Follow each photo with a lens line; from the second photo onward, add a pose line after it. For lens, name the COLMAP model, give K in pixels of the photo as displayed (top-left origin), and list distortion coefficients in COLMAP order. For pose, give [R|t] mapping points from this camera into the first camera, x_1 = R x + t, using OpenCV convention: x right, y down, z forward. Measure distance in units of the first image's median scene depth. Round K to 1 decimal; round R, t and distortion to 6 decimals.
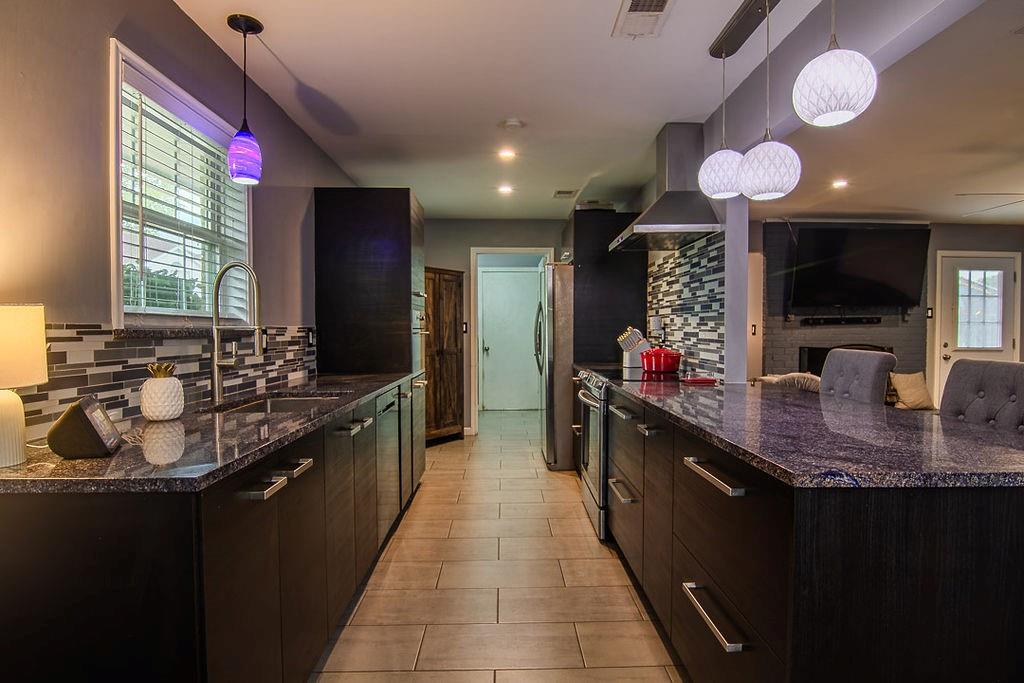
lens RADIAL K [[533.9, 0, 513.3], [0, 533.9, 341.3], [0, 0, 1]] dist [-0.012569, 0.001829]
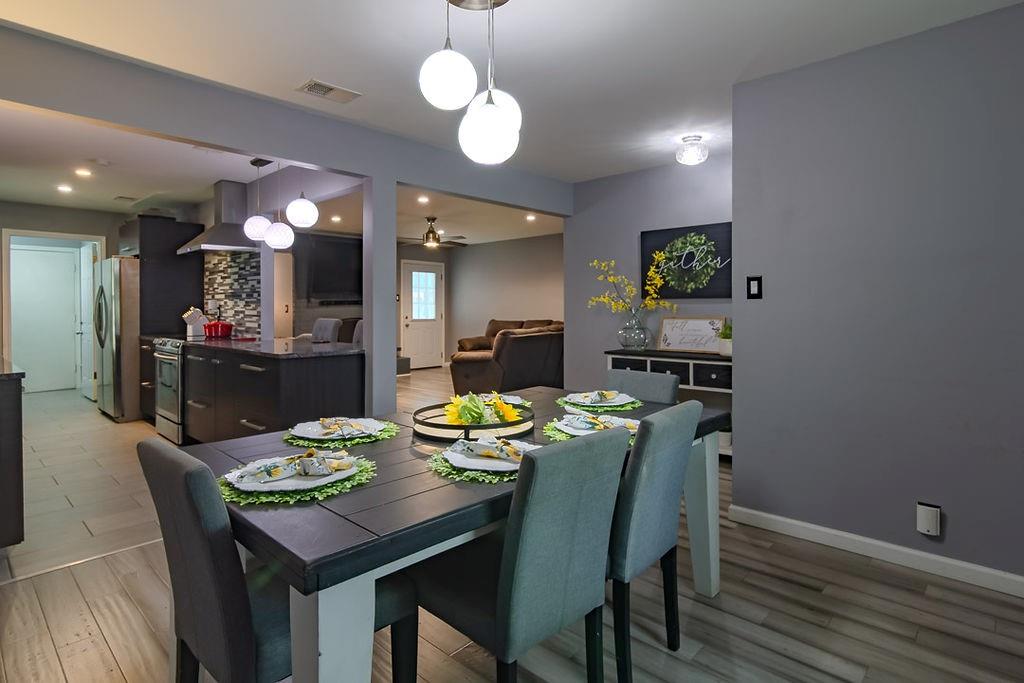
lens RADIAL K [[533.9, 0, 524.4], [0, 533.9, 309.8], [0, 0, 1]] dist [-0.012569, 0.001829]
pose [[0.681339, -0.006435, 0.731939, -0.250911], [0.020148, 0.999747, -0.009966, 0.013421], [-0.731690, 0.021537, 0.681297, -0.706473]]
